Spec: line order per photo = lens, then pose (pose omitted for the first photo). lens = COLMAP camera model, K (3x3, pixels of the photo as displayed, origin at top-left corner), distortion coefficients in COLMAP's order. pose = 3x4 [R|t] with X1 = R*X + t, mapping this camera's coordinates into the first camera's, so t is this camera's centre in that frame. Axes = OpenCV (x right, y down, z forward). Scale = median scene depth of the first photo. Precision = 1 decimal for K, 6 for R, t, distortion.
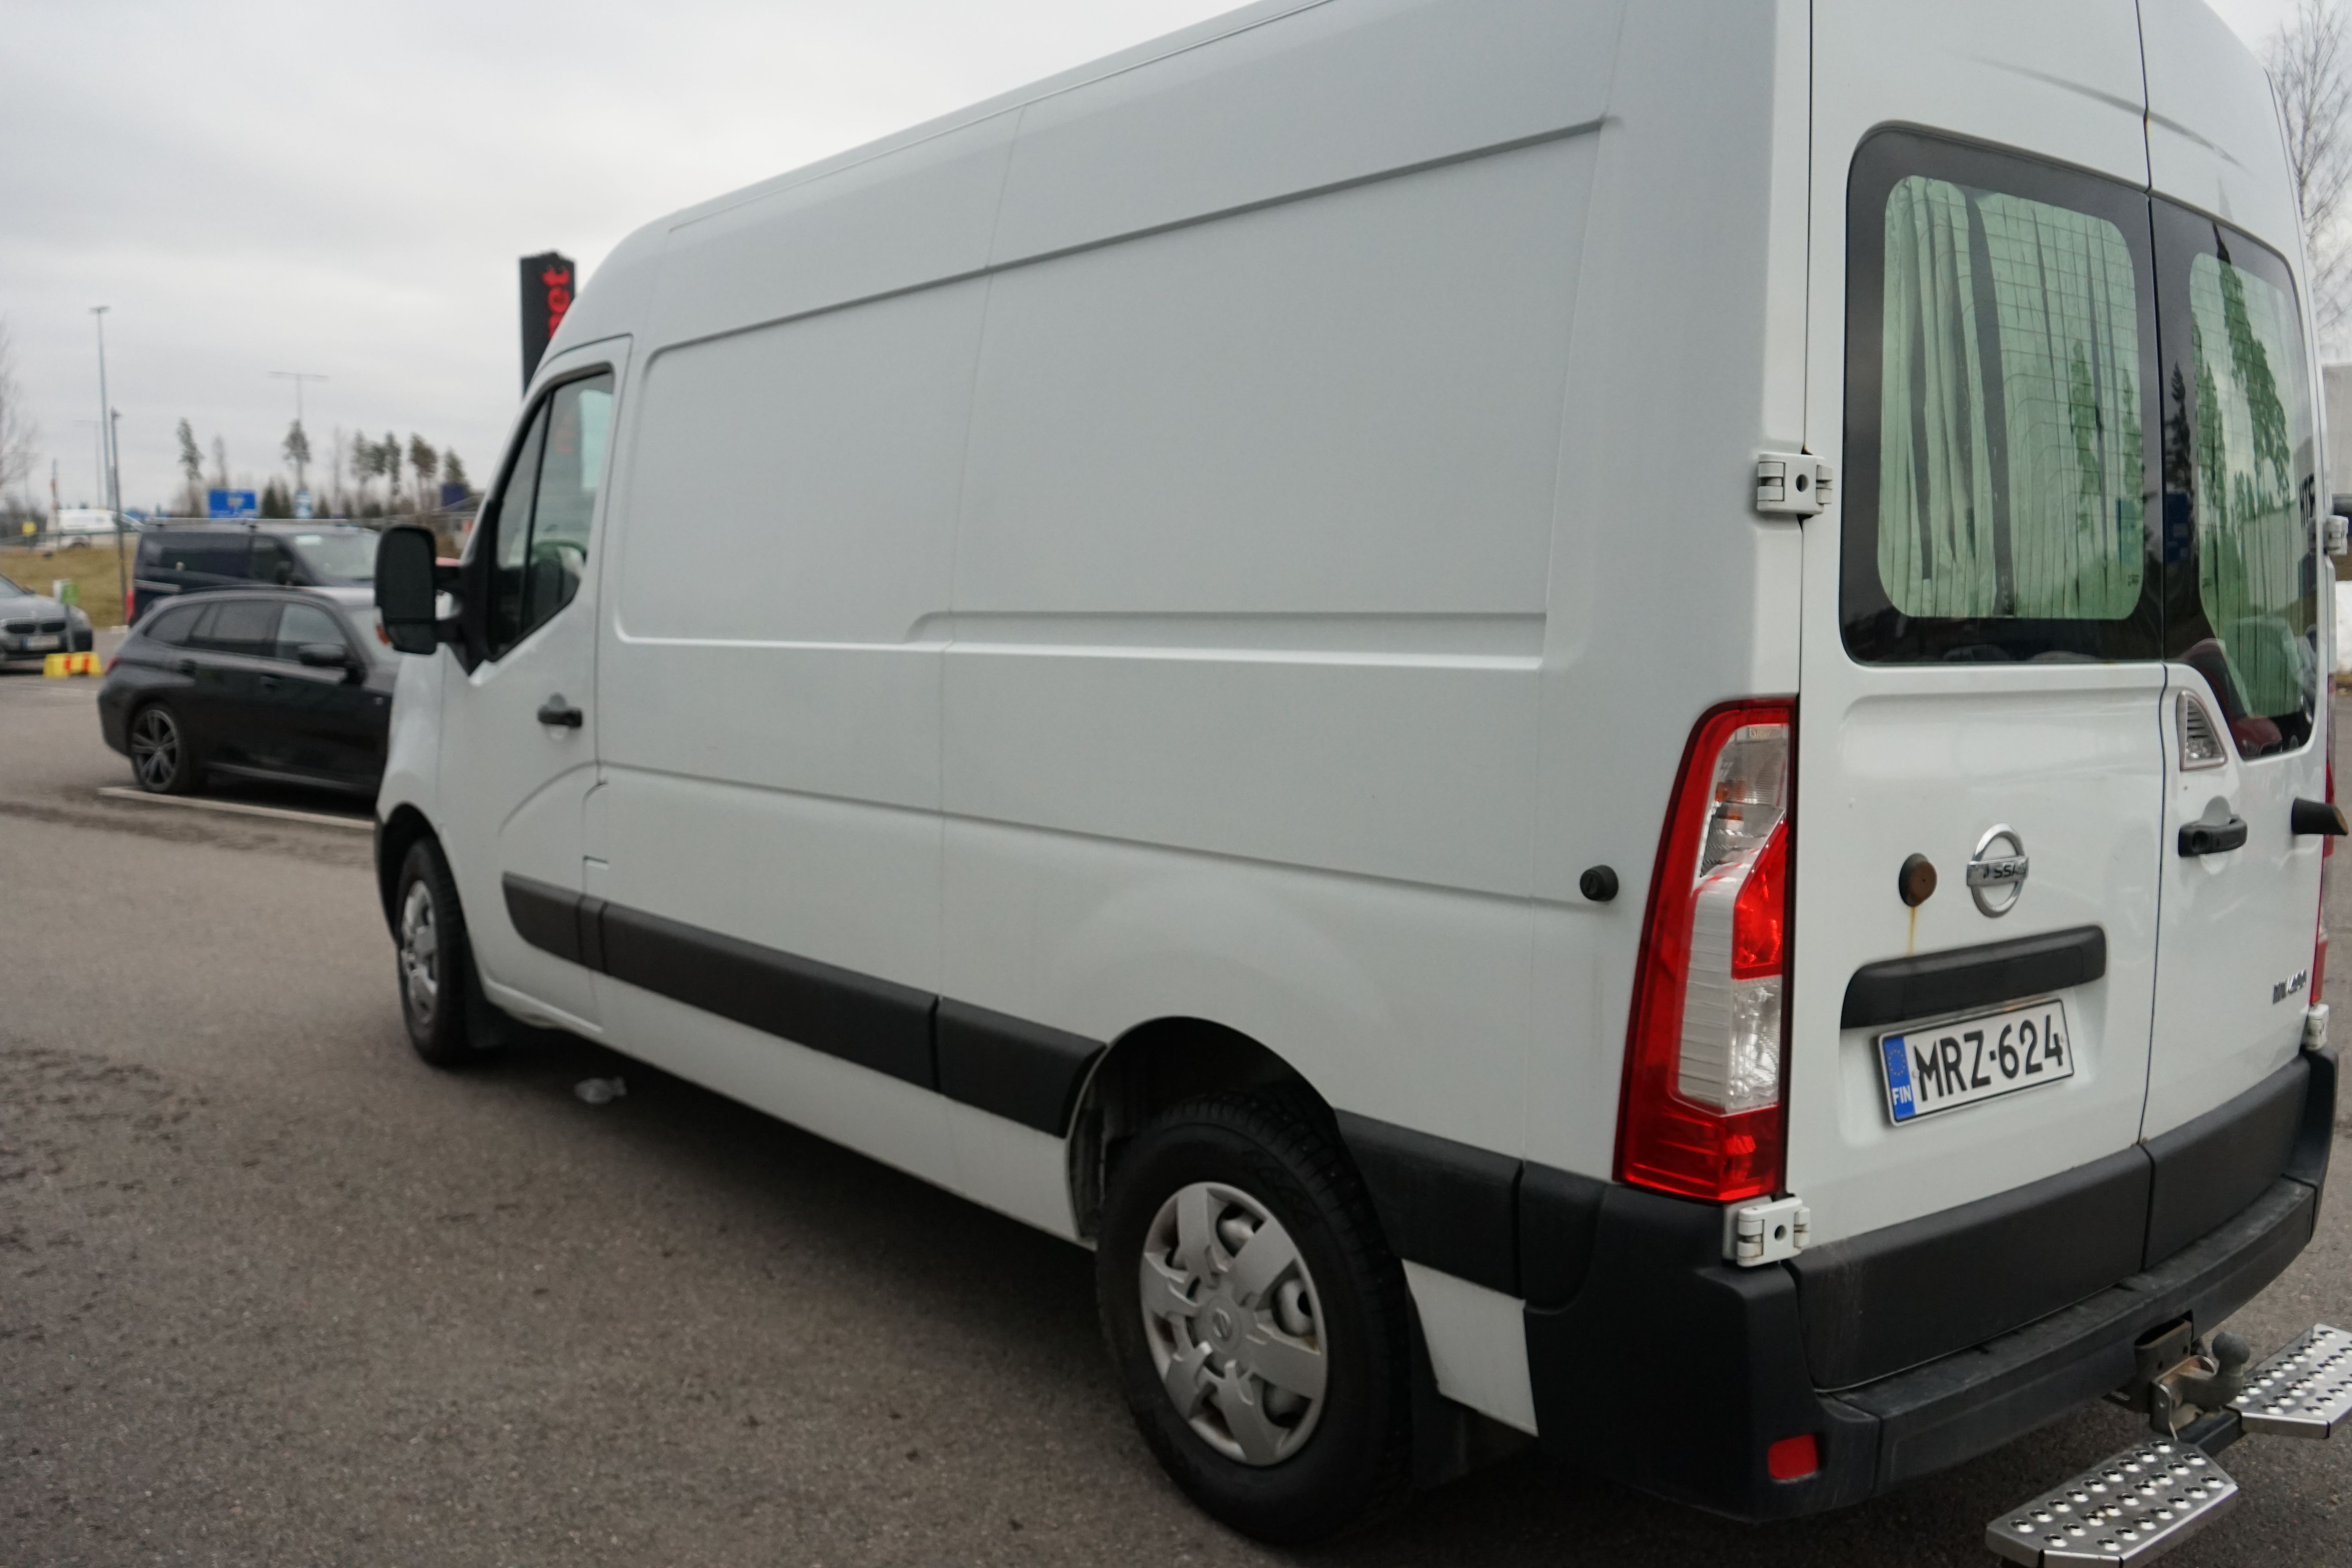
lens RADIAL K [[1864.9, 0, 1176.0], [0, 1864.9, 784.0], [0, 0, 1]] dist [-0.011091, 0.003750]
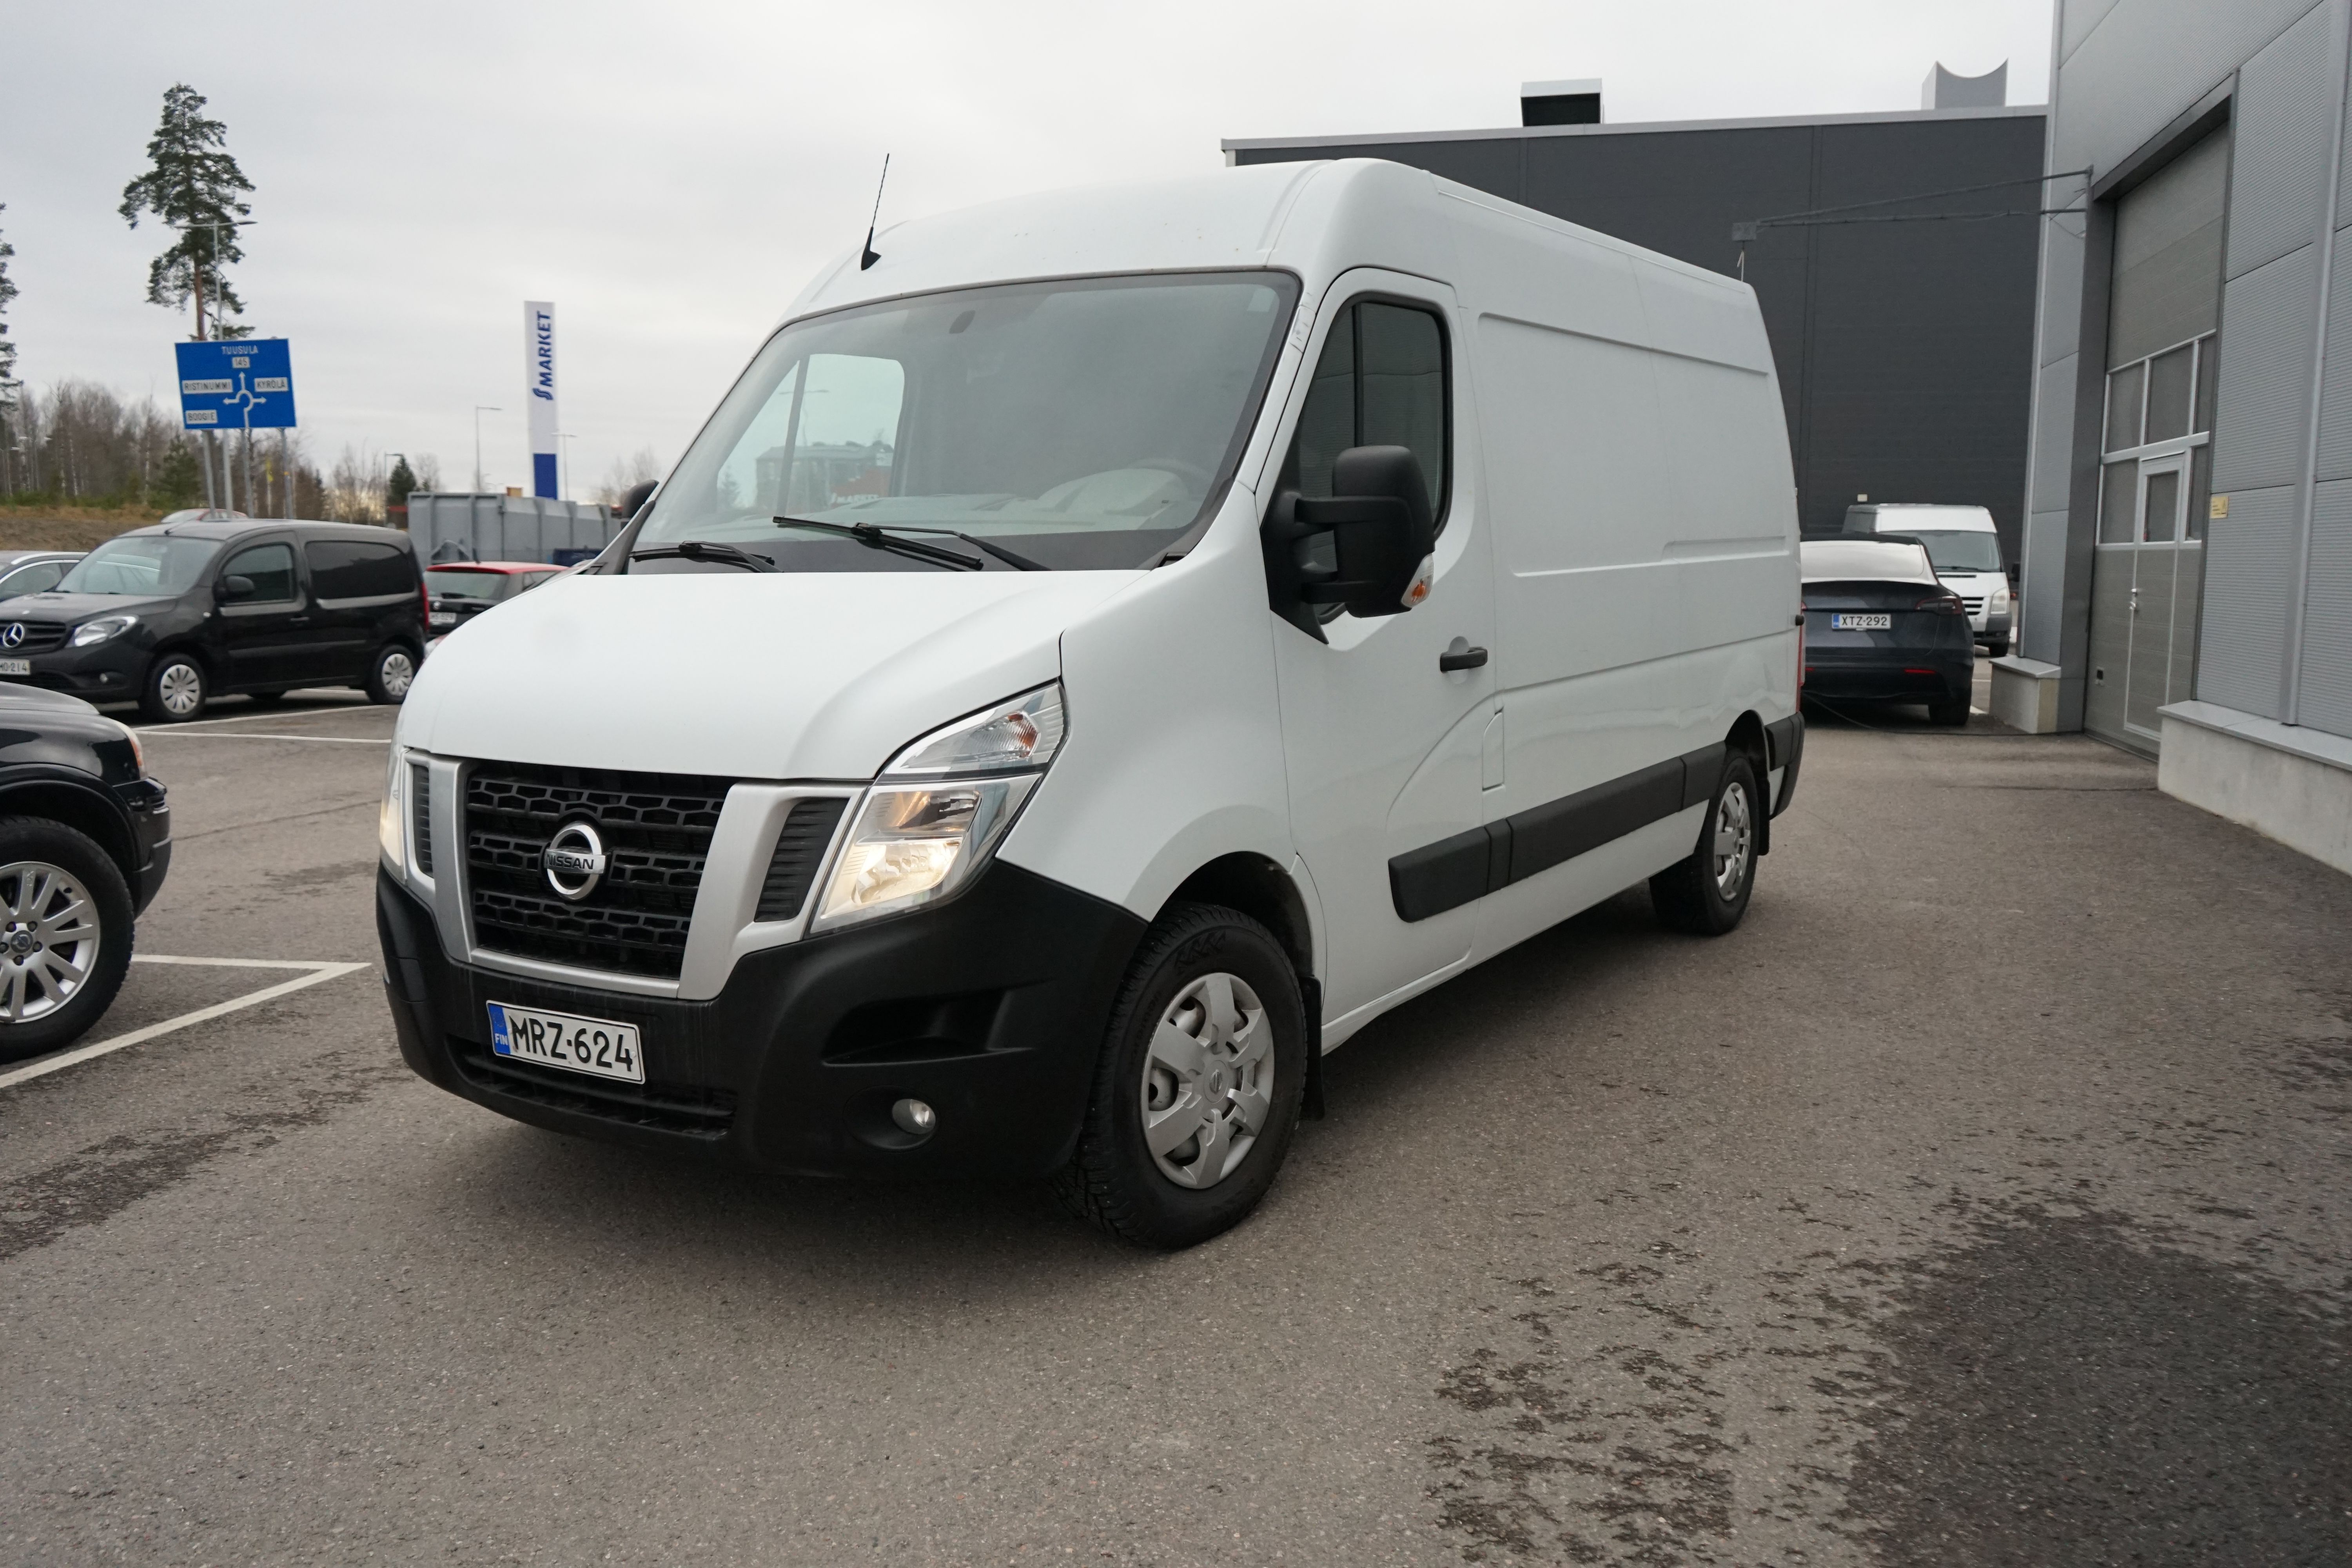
lens RADIAL K [[1889.1, 0, 1181.7], [0, 1889.1, 777.7], [0, 0, 1]] dist [-0.003031, 0.003603]
pose [[-0.298764, -0.126438, 0.945914, -2.342640], [0.098933, 0.981740, 0.162475, -0.286834], [-0.949185, 0.142124, -0.280800, 2.703339]]
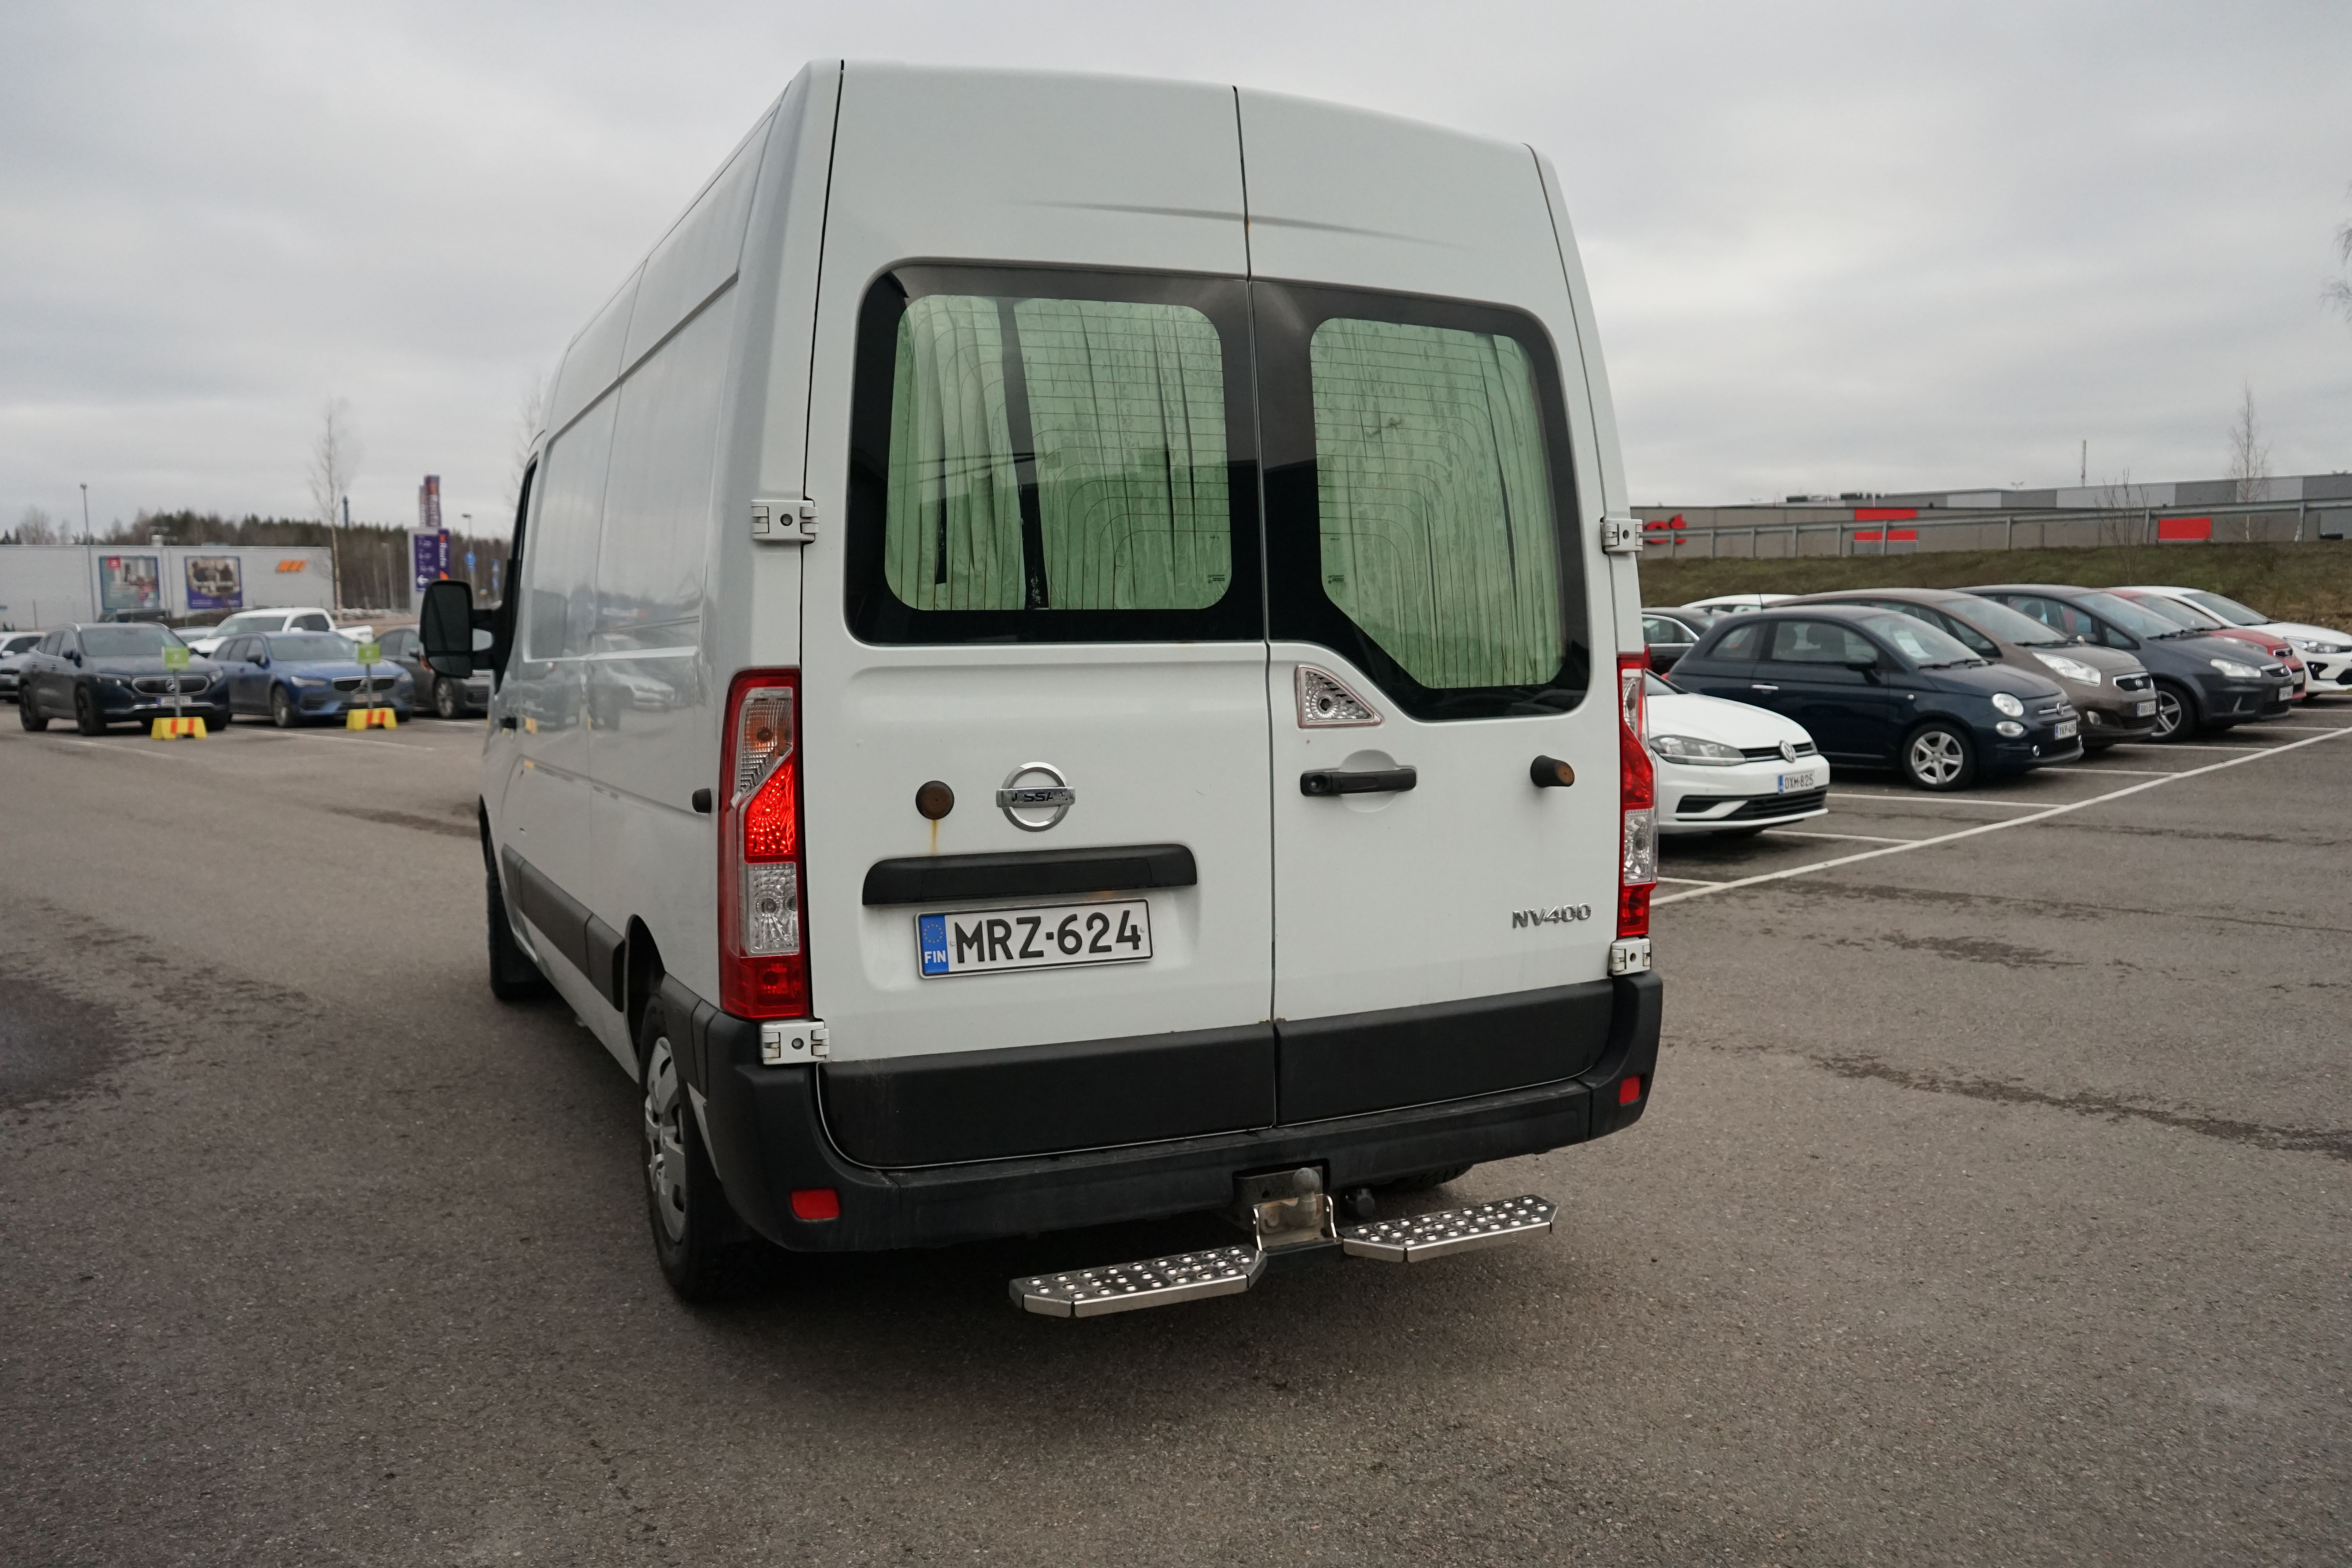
lens RADIAL K [[1864.9, 0, 1176.0], [0, 1864.9, 784.0], [0, 0, 1]] dist [-0.011091, 0.003750]
pose [[0.965639, -0.003565, -0.259862, 0.873641], [-0.001591, 0.999806, -0.019626, 0.062408], [0.259882, 0.019365, 0.965446, -0.275045]]
